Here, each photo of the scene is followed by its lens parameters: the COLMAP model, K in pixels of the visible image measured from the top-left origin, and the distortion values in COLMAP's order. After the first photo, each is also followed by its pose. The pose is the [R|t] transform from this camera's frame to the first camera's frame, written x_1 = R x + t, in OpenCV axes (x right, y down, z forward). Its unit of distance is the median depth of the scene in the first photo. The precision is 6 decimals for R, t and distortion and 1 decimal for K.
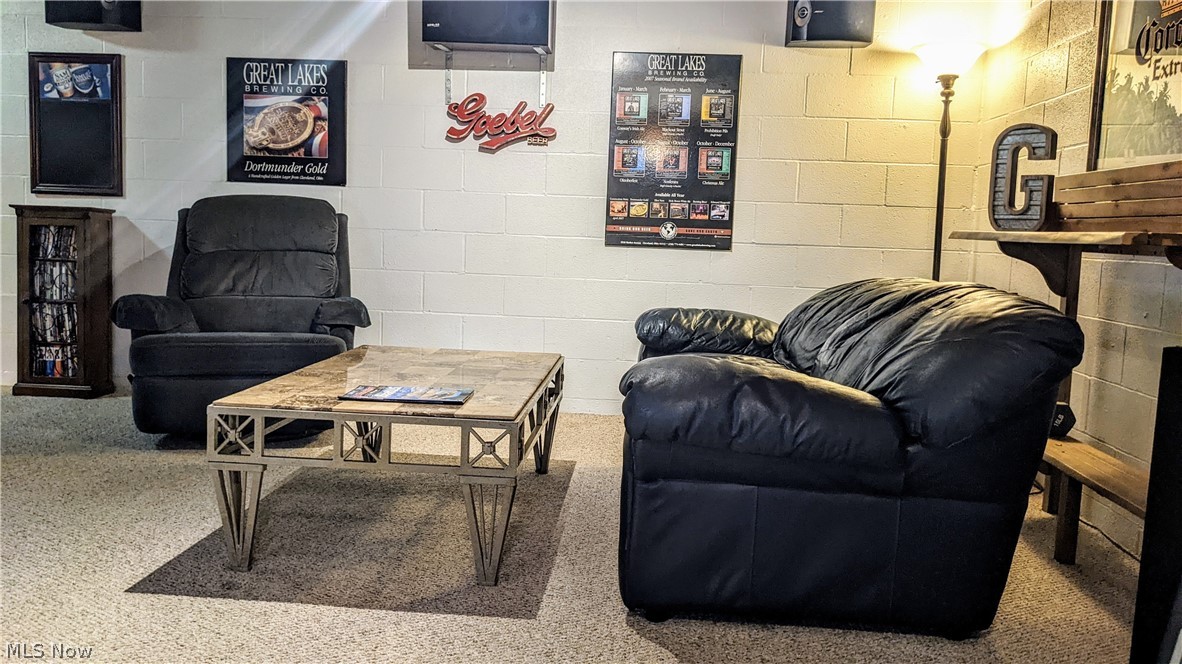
lens RADIAL K [[934.2, 0, 595.7], [0, 934.2, 337.7], [0, 0, 1]] dist [0.006479, -0.012446]
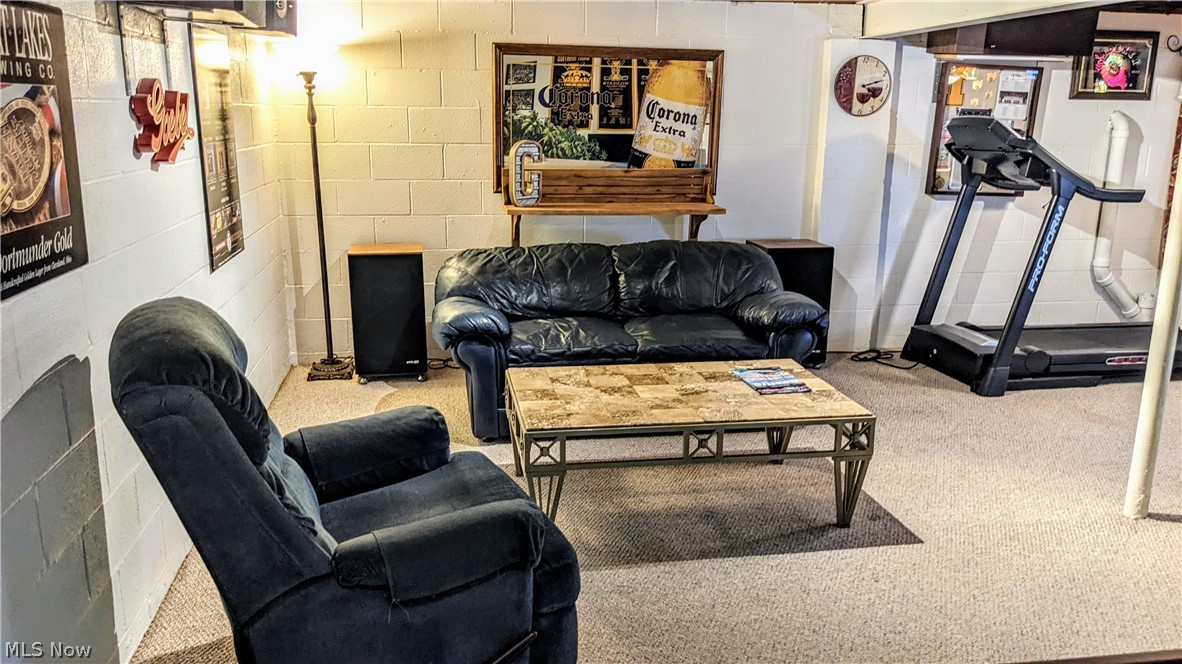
lens RADIAL K [[934.2, 0, 595.7], [0, 934.2, 337.7], [0, 0, 1]] dist [0.006479, -0.012446]
pose [[-0.227906, -0.265831, 0.936692, -0.893190], [0.096215, 0.951153, 0.293345, -0.271142], [-0.968918, 0.156979, -0.191197, 0.923576]]
